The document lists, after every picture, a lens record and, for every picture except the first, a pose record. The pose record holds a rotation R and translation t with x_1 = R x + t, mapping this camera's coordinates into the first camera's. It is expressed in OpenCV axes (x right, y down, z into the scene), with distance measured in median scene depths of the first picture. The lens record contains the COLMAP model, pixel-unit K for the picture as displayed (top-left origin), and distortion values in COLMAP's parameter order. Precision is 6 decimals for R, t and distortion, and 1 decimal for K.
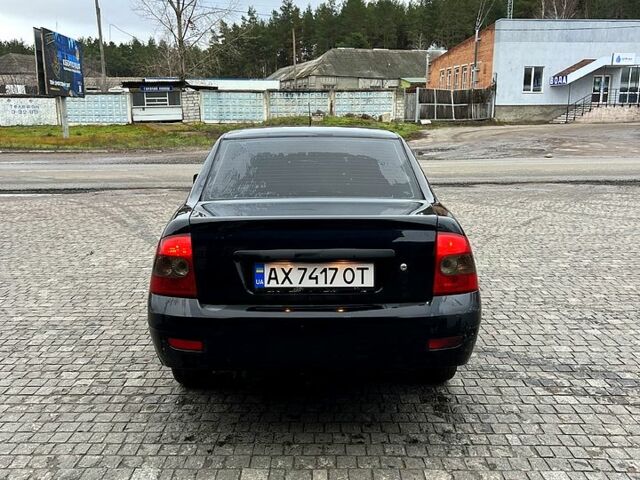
lens RADIAL K [[638.8, 0, 317.6], [0, 638.8, 240.3], [0, 0, 1]] dist [0.043833, -0.036718]
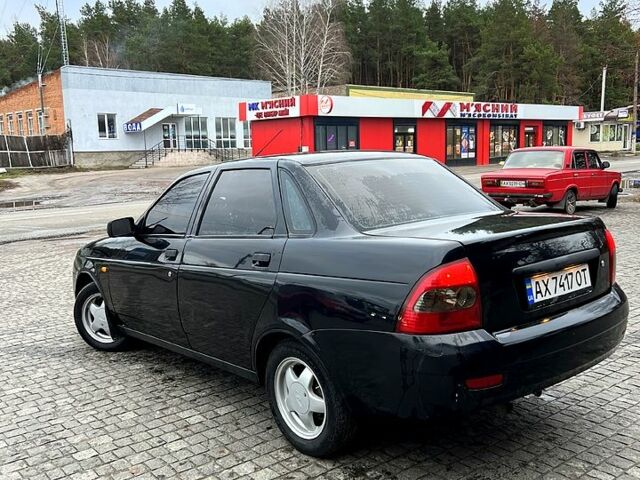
lens RADIAL K [[638.8, 0, 317.6], [0, 638.8, 240.3], [0, 0, 1]] dist [0.043833, -0.036718]
pose [[0.780506, -0.104792, 0.616303, -0.050260], [0.148917, 0.988637, -0.020492, -0.002630], [-0.607153, 0.107772, 0.787243, 0.023067]]
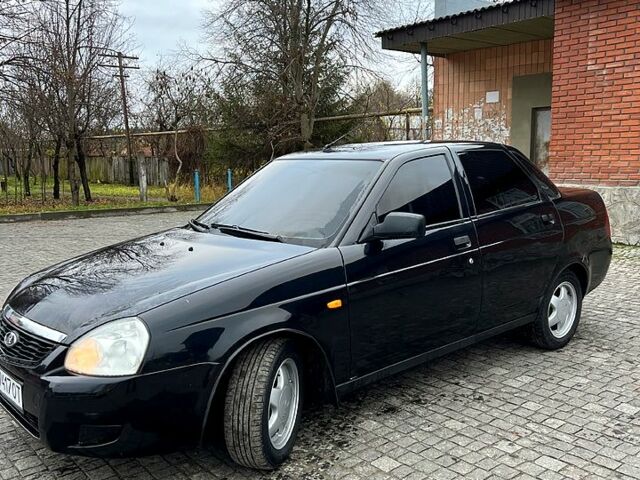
lens RADIAL K [[638.8, 0, 317.6], [0, 638.8, 240.3], [0, 0, 1]] dist [0.043833, -0.036718]
pose [[-0.641342, -0.082491, 0.762808, -0.060452], [0.157411, 0.958909, 0.236043, -0.024348], [-0.750934, 0.271458, -0.602003, 0.148550]]
